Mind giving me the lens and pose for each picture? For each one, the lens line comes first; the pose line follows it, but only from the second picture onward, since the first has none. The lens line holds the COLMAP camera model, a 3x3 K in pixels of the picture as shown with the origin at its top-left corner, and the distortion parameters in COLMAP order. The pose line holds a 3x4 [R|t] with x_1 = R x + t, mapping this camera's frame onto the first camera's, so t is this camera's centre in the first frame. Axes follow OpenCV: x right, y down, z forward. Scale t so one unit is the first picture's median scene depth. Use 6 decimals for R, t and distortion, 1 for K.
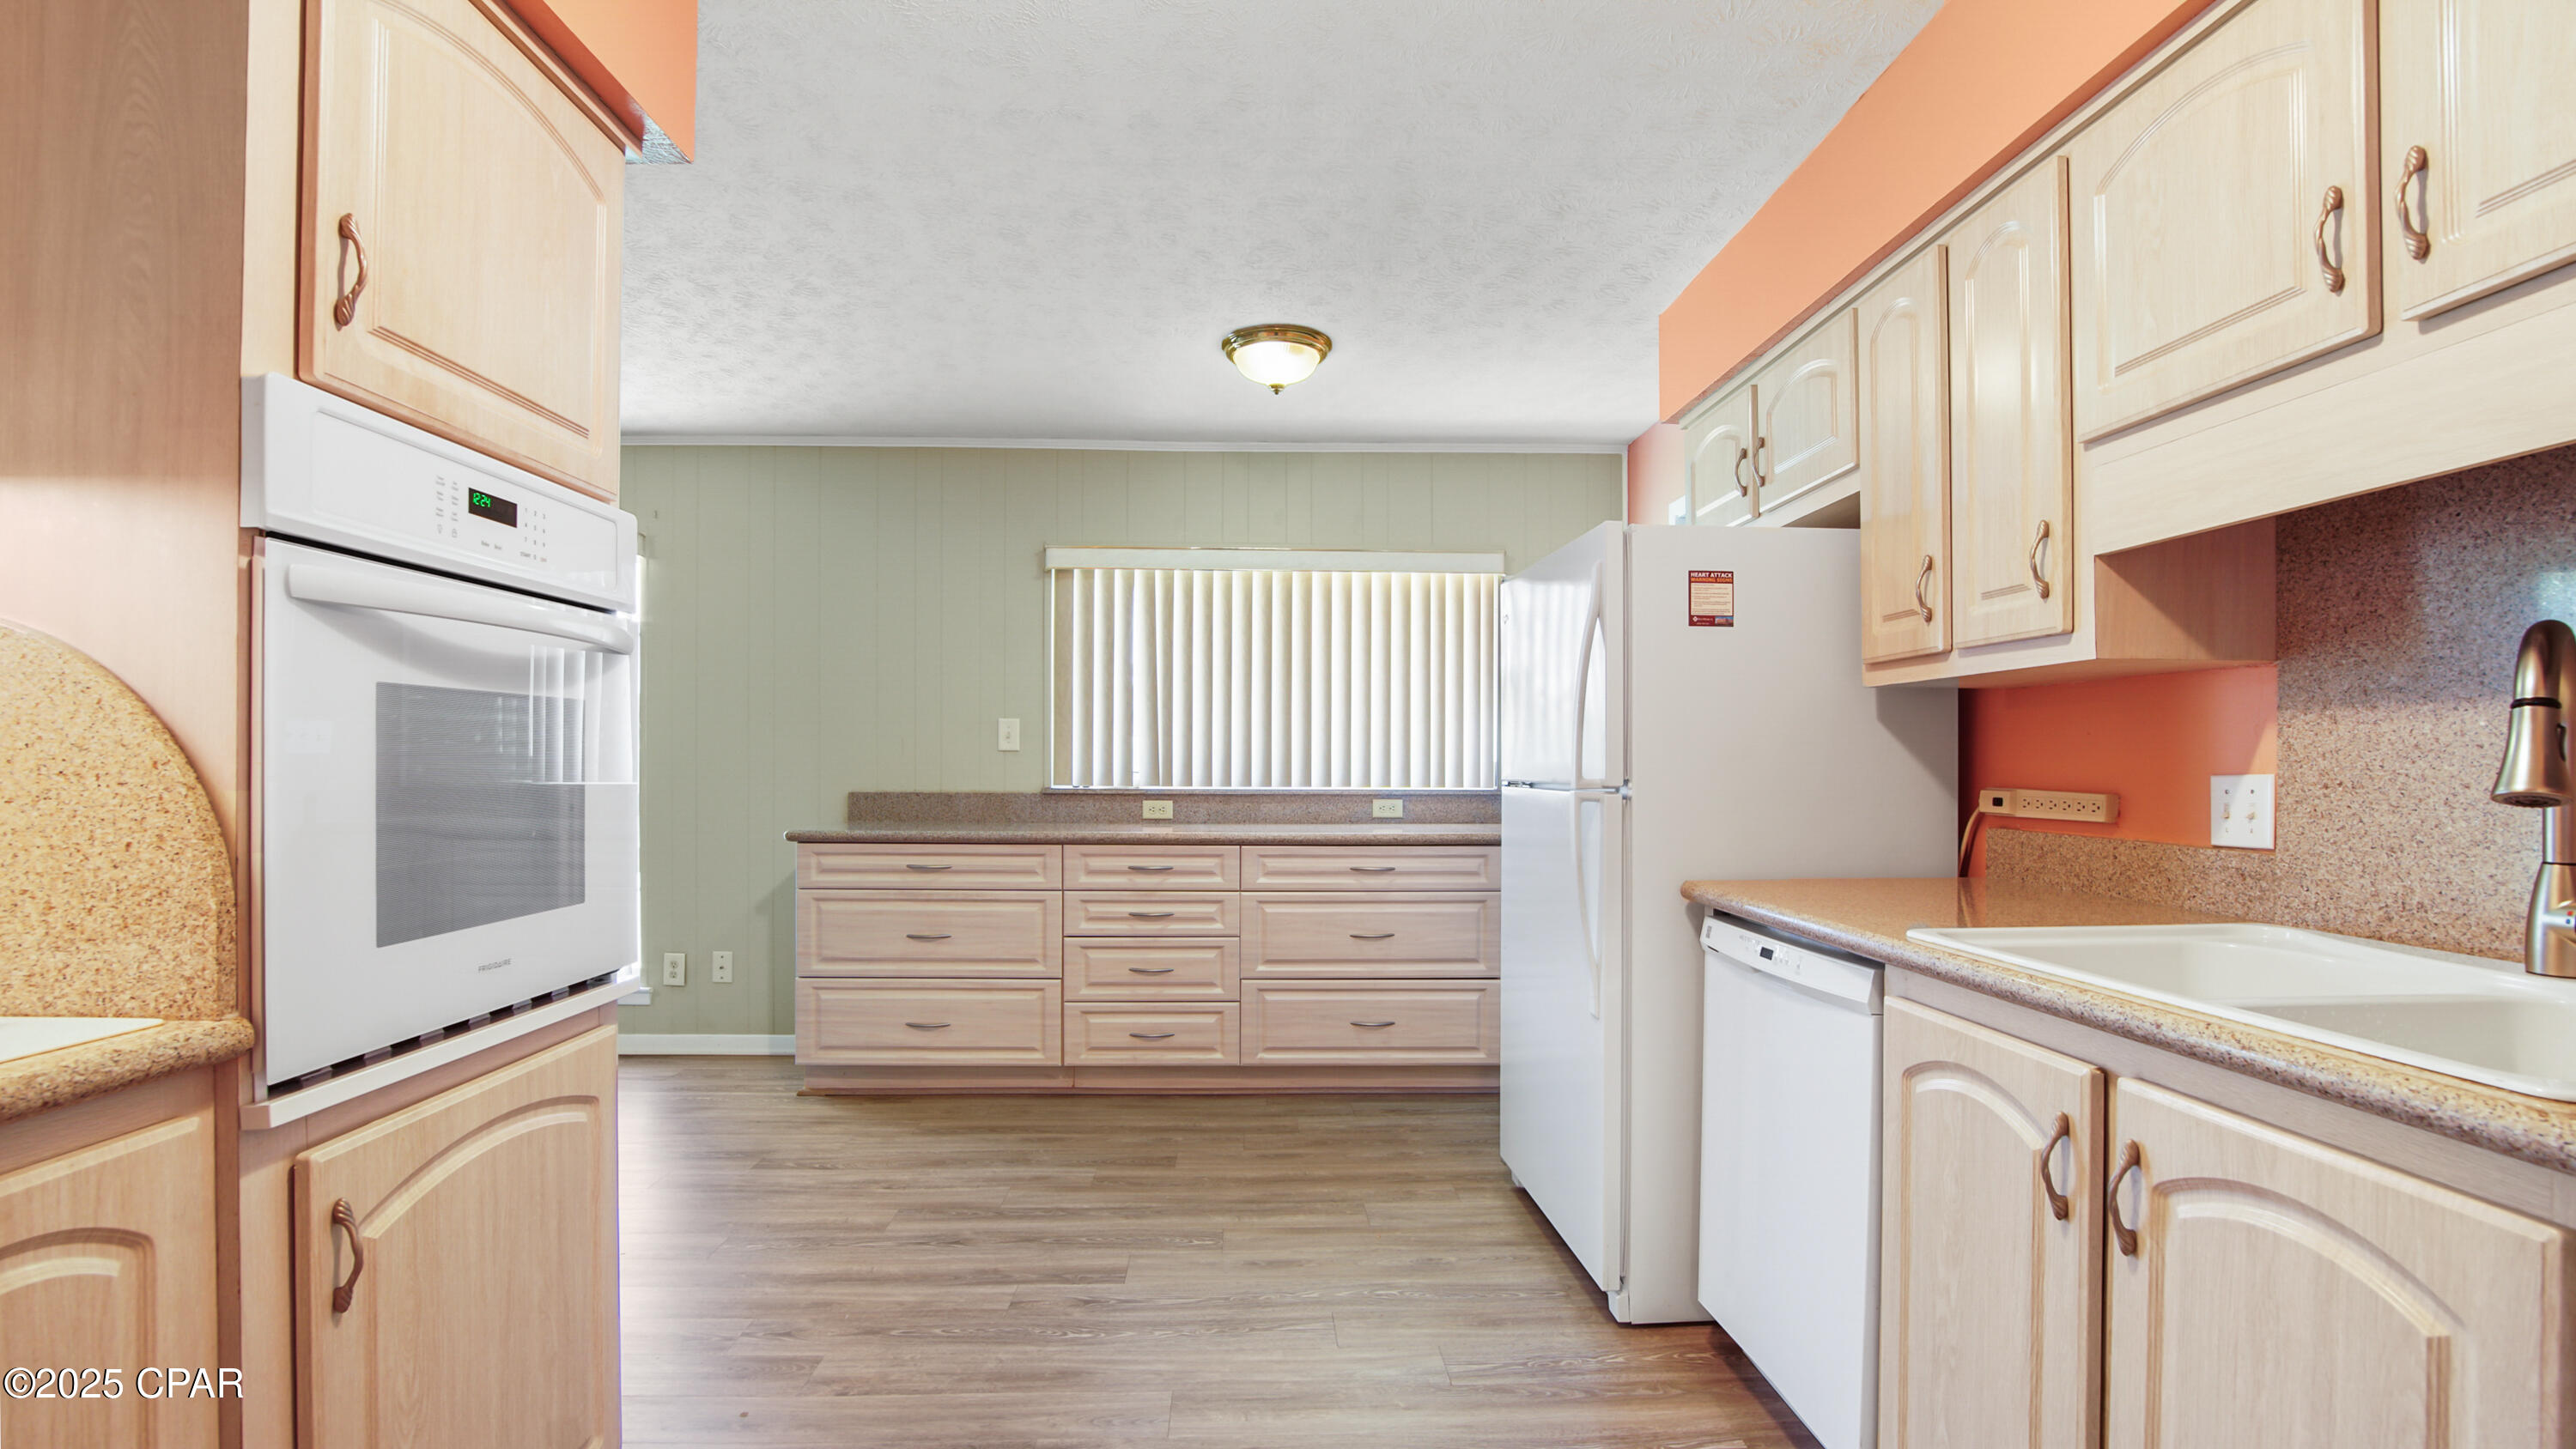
lens RADIAL K [[1173.9, 0, 1274.9], [0, 1173.9, 760.7], [0, 0, 1]] dist [-0.022994, 0.001159]
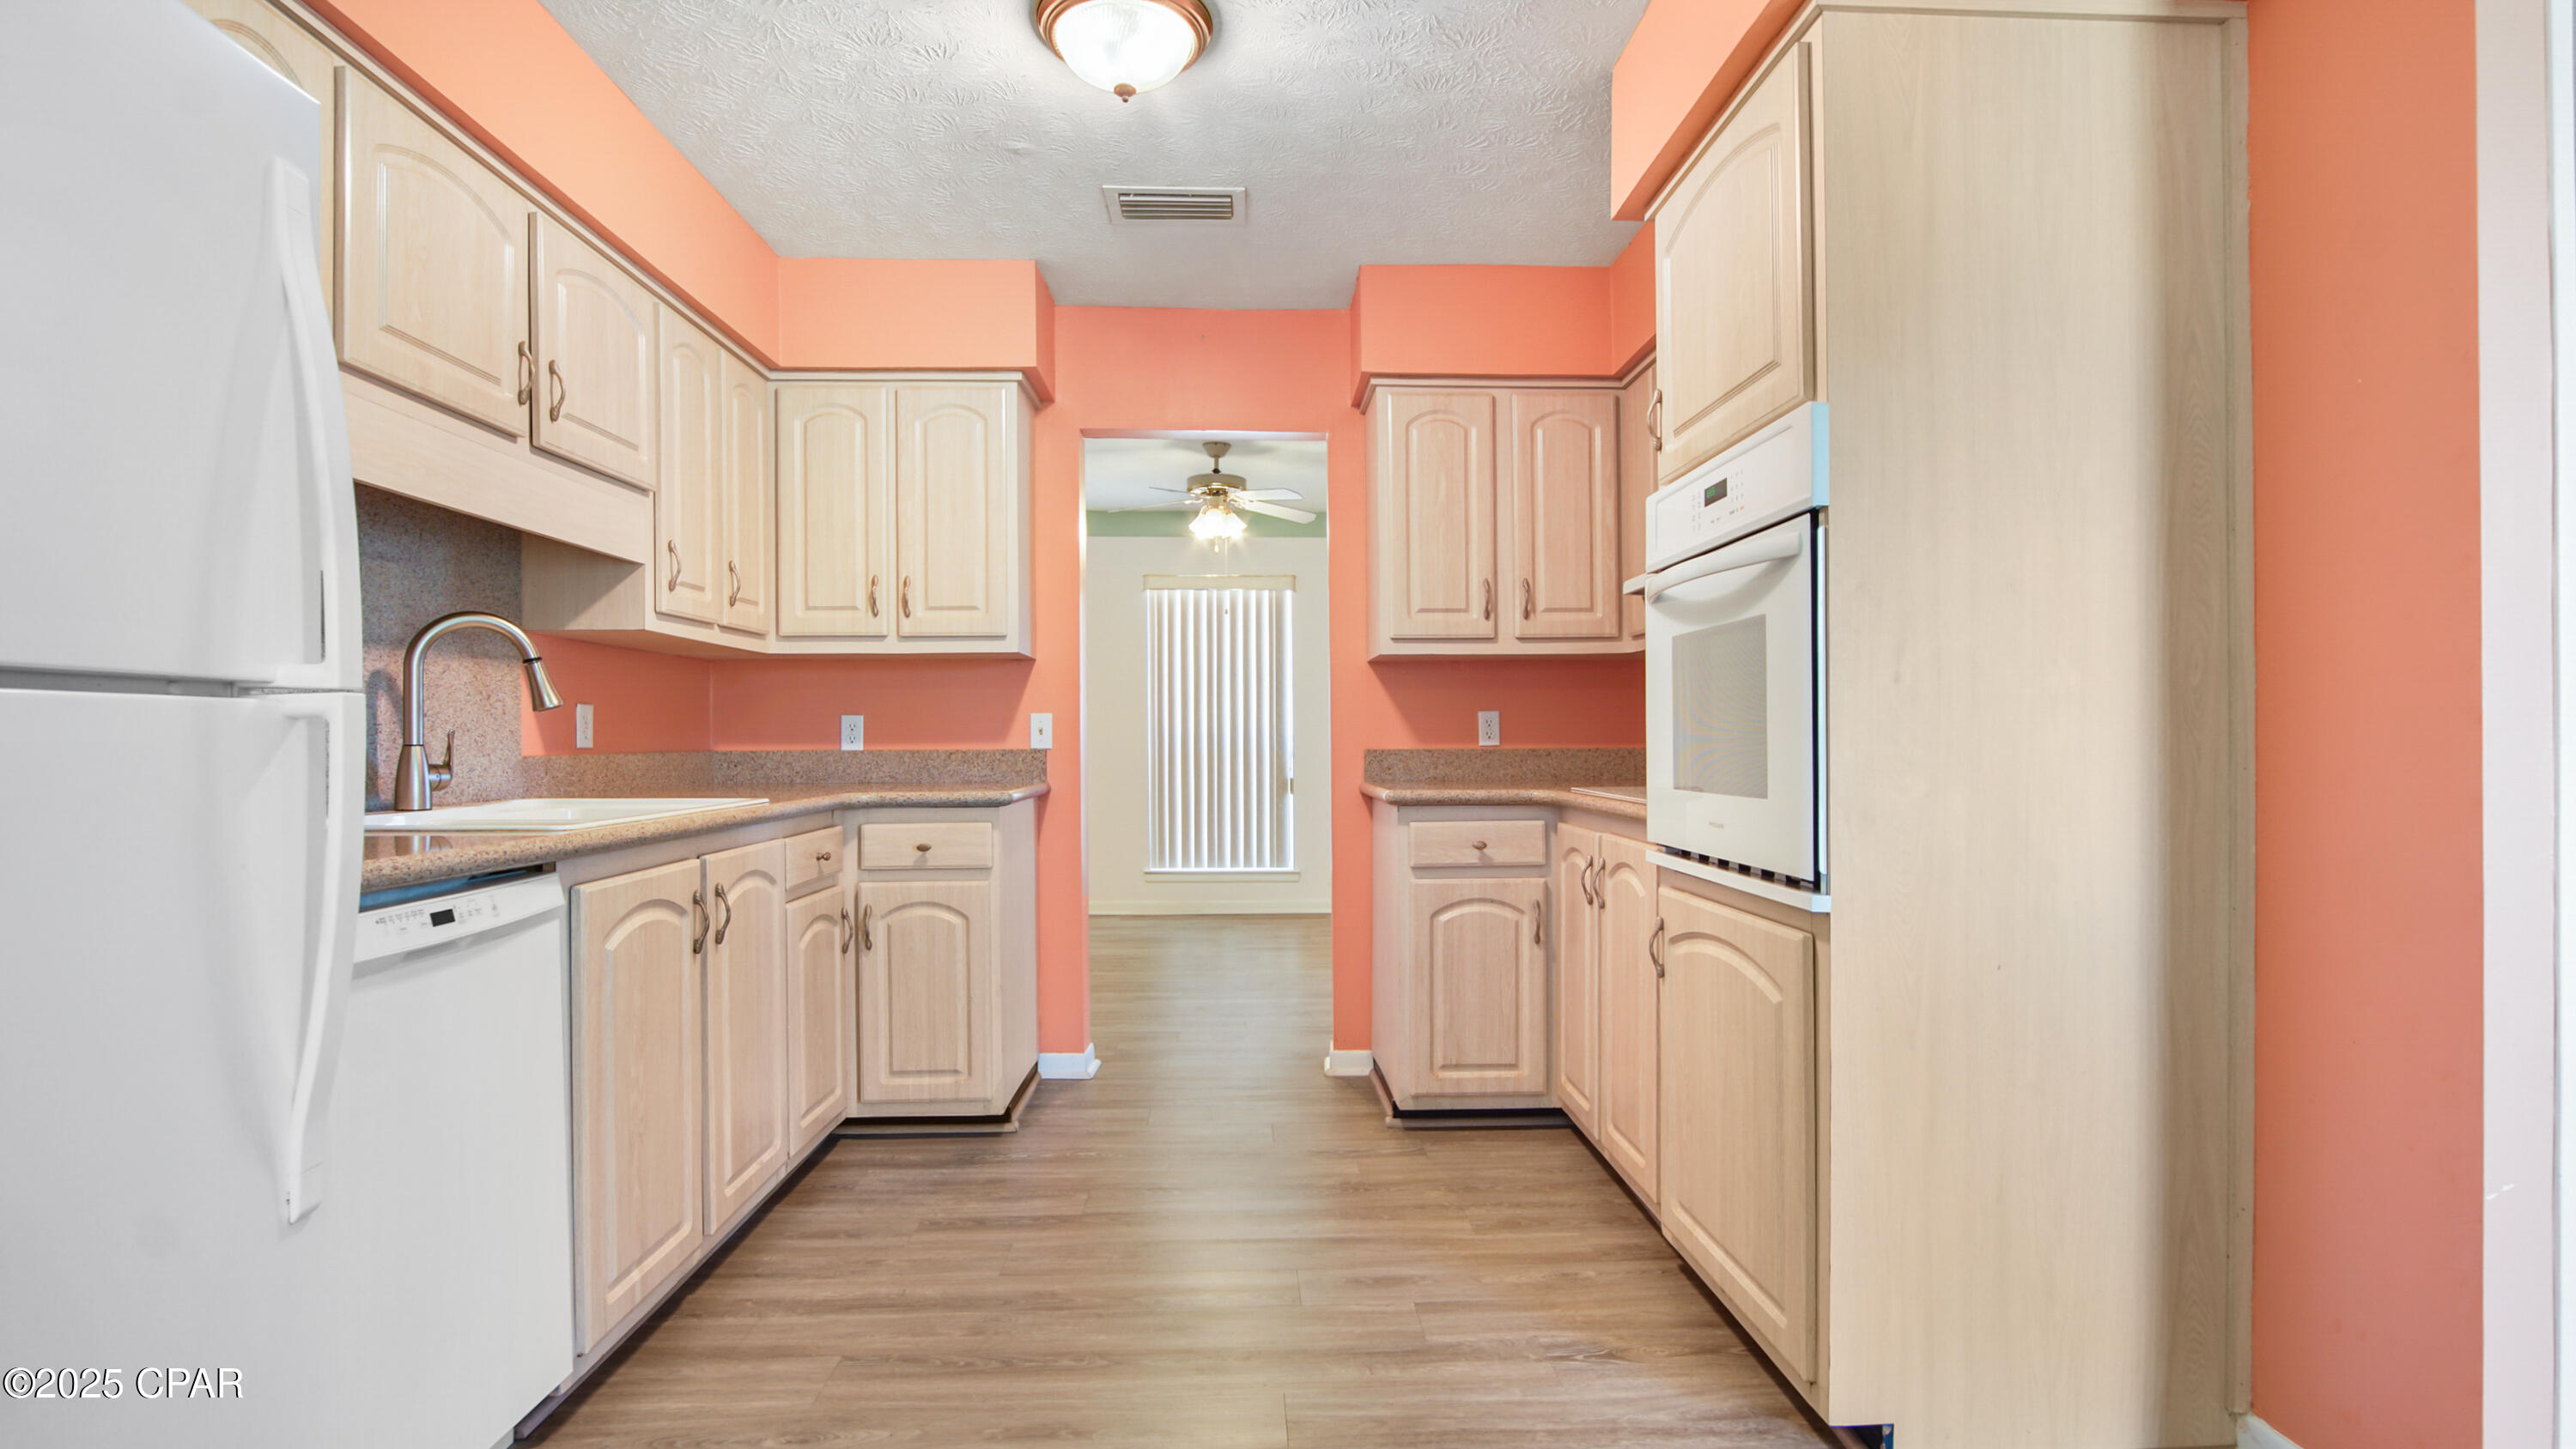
lens RADIAL K [[1173.9, 0, 1276.5], [0, 1173.9, 742.0], [0, 0, 1]] dist [-0.022994, 0.001159]
pose [[-0.999940, 0.003434, -0.010391, -0.049947], [0.003409, 0.999991, 0.002426, 0.026599], [0.010400, 0.002390, -0.999943, 0.868784]]
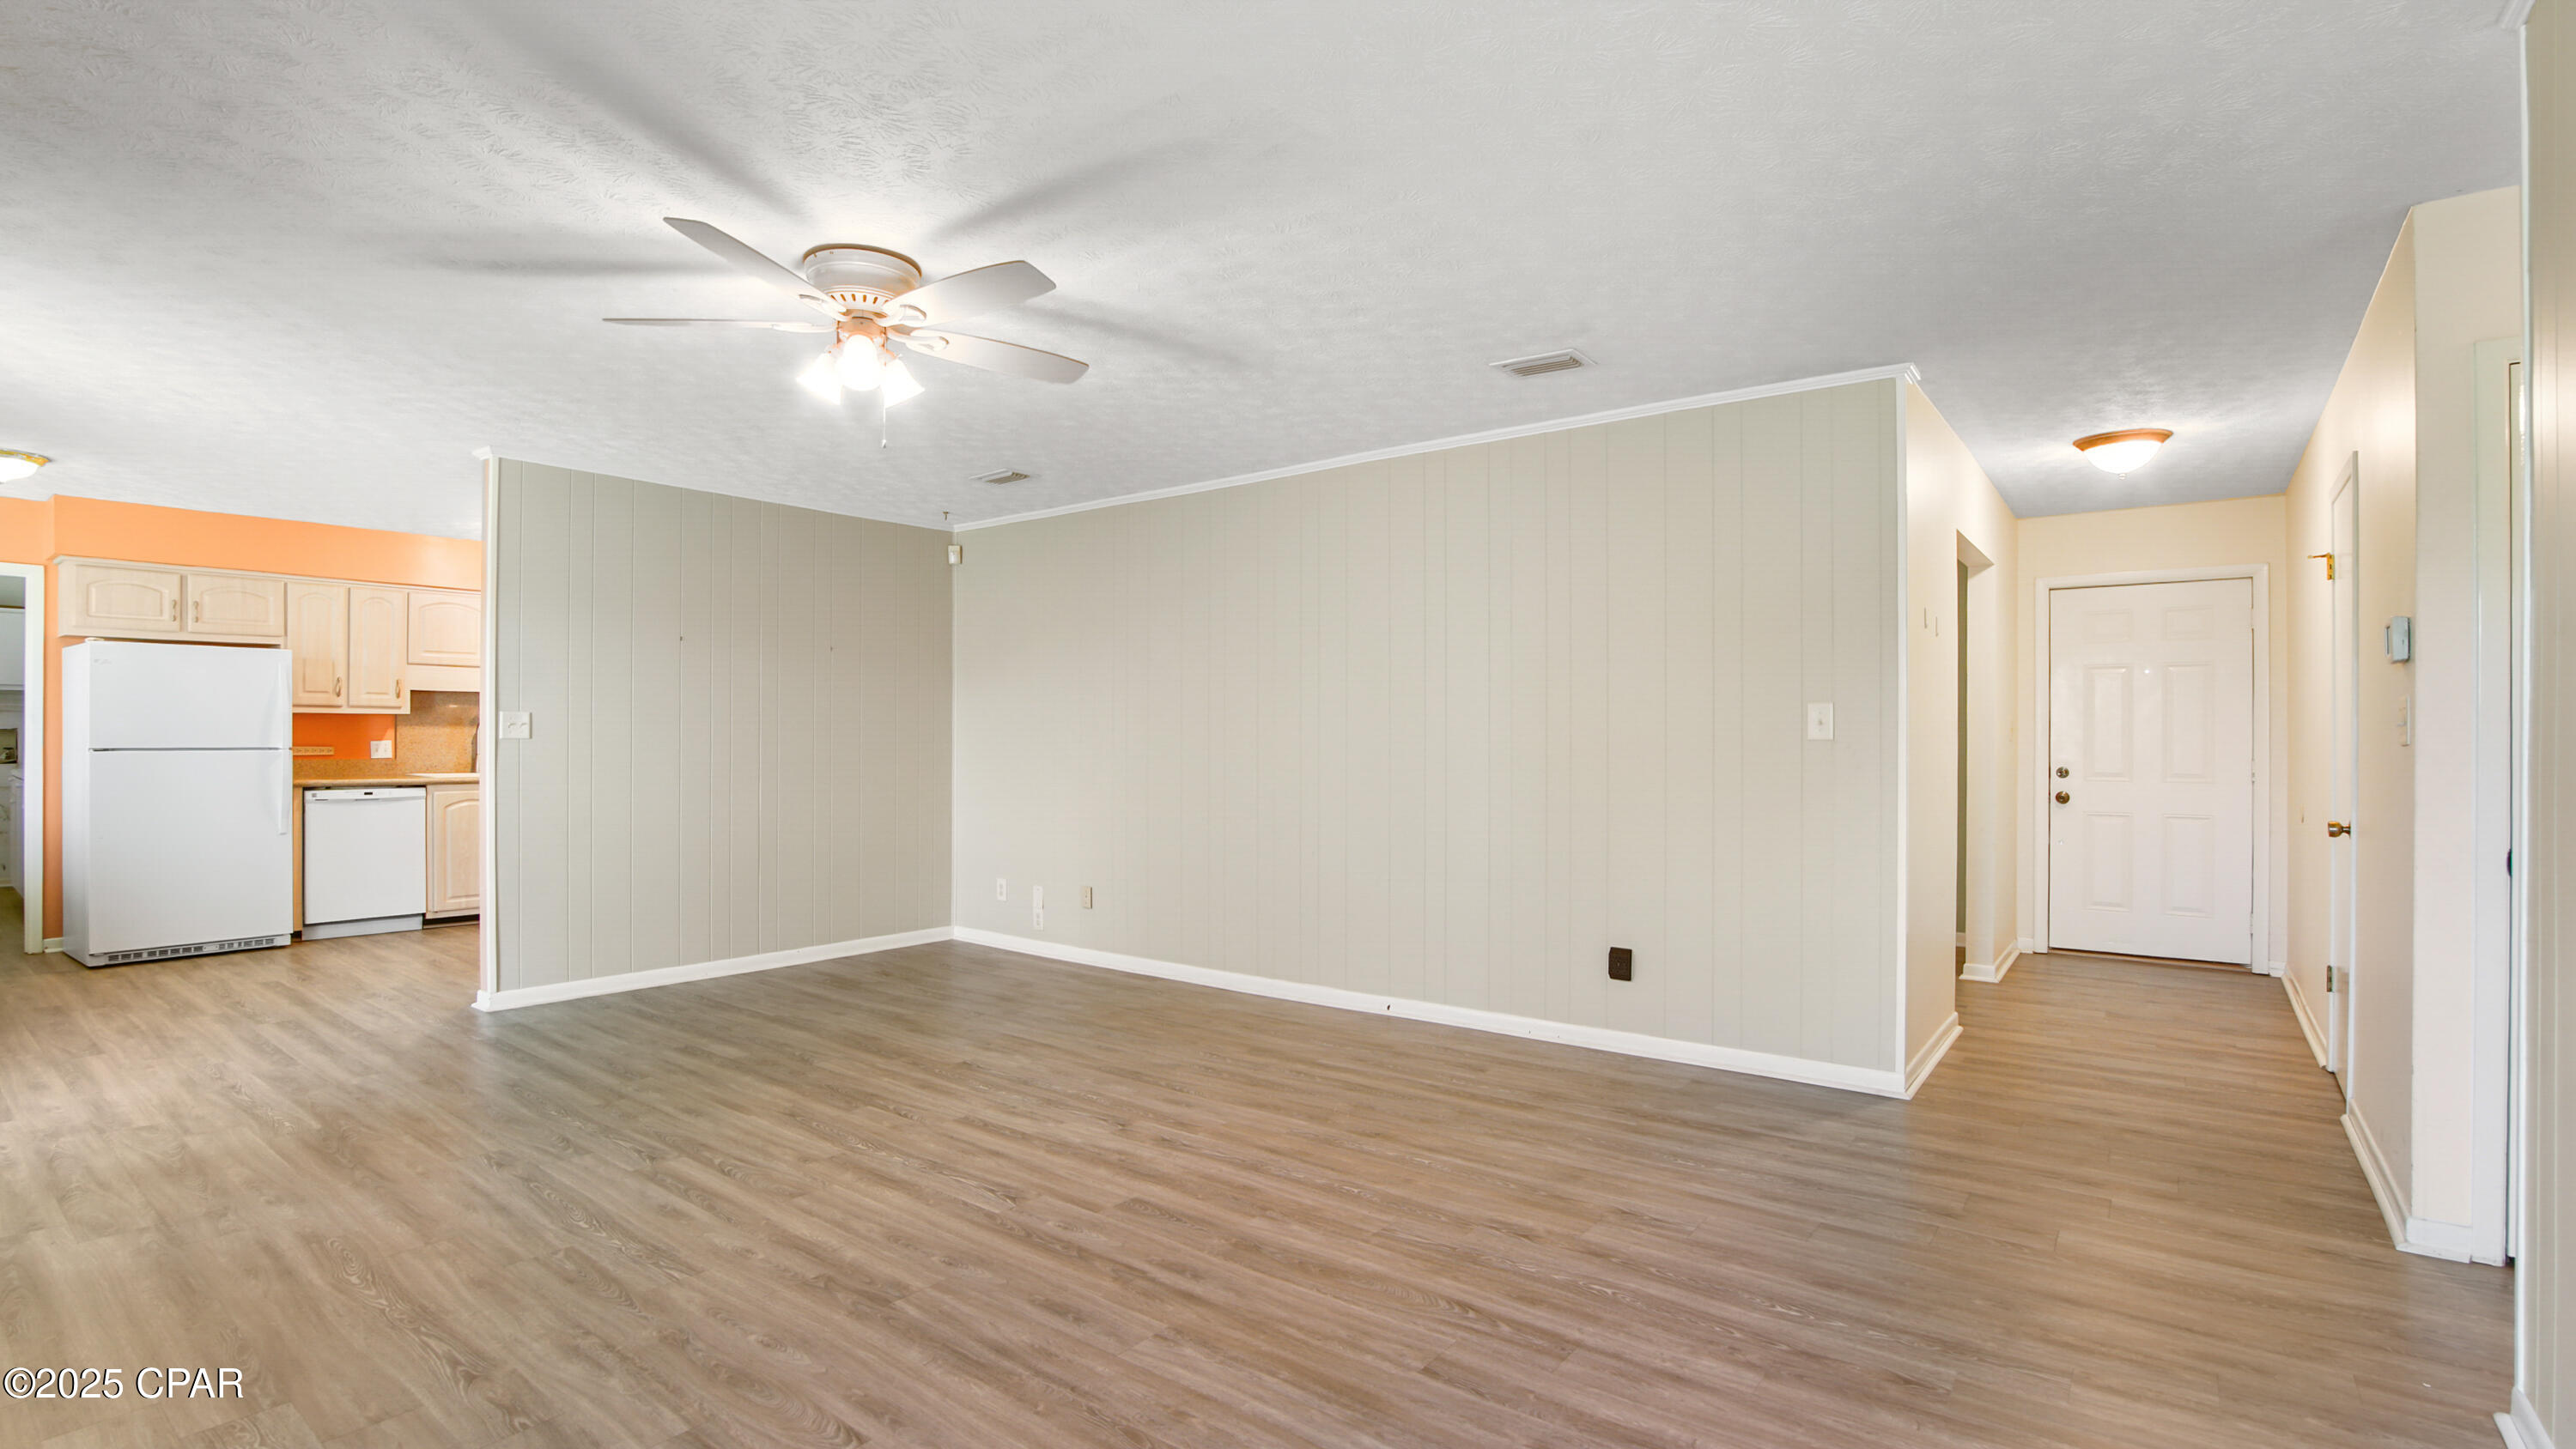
lens RADIAL K [[1173.9, 0, 1253.9], [0, 1173.9, 733.3], [0, 0, 1]] dist [-0.022994, 0.001159]
pose [[-0.767955, -0.005507, 0.640480, -1.905462], [-0.008347, 0.999964, -0.001411, -0.015462], [-0.640450, -0.006429, -0.767973, 0.981303]]
